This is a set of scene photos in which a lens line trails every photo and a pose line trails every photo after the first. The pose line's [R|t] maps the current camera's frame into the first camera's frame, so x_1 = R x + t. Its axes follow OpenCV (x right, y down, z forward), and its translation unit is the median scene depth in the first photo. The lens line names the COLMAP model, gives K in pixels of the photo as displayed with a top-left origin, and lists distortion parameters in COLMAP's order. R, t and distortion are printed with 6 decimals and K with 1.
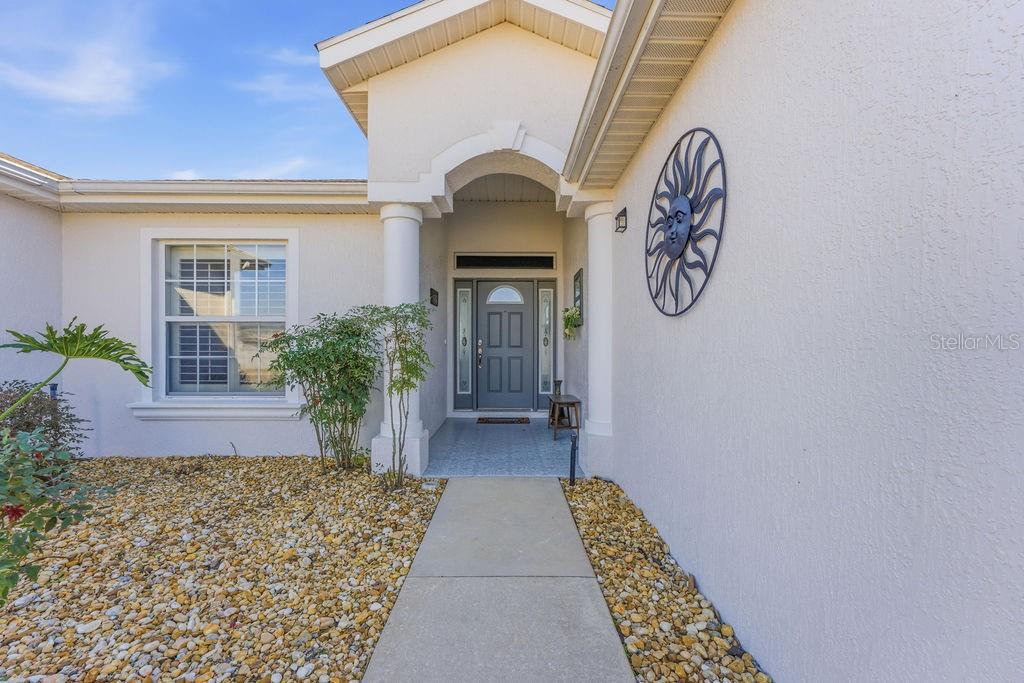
lens RADIAL K [[414.2, 0, 512.0], [0, 414.2, 346.4], [0, 0, 1]] dist [-0.004184, 0.001132]
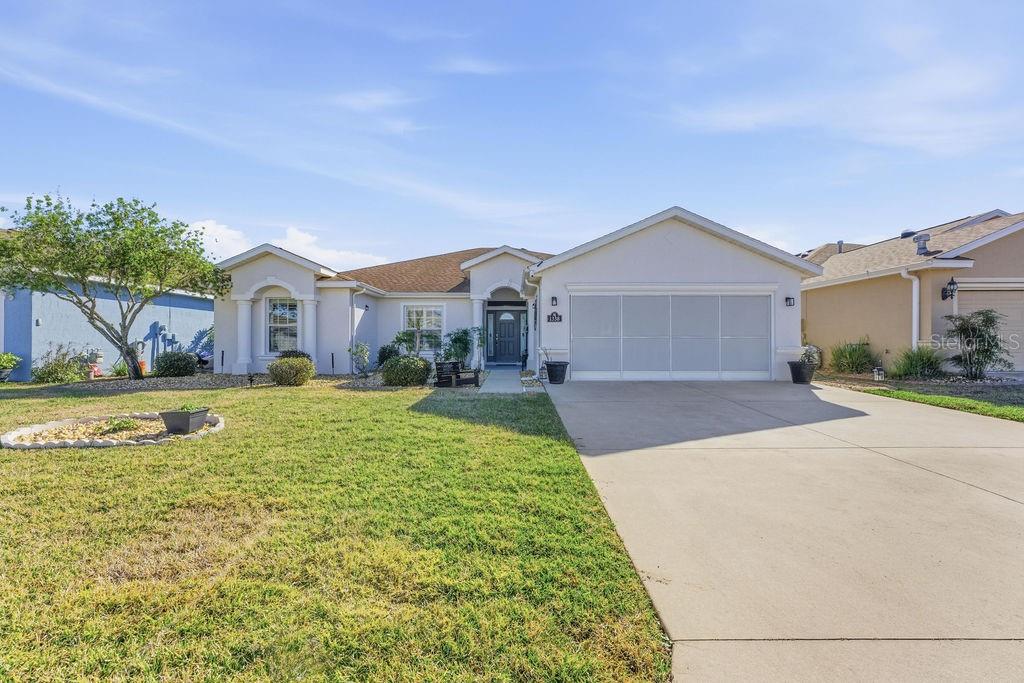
lens RADIAL K [[414.2, 0, 512.8], [0, 414.2, 339.1], [0, 0, 1]] dist [-0.004184, 0.001132]
pose [[0.999862, -0.000249, -0.016634, 0.061951], [0.000291, 0.999997, 0.002564, 0.006484], [0.016634, -0.002568, 0.999858, -1.531688]]
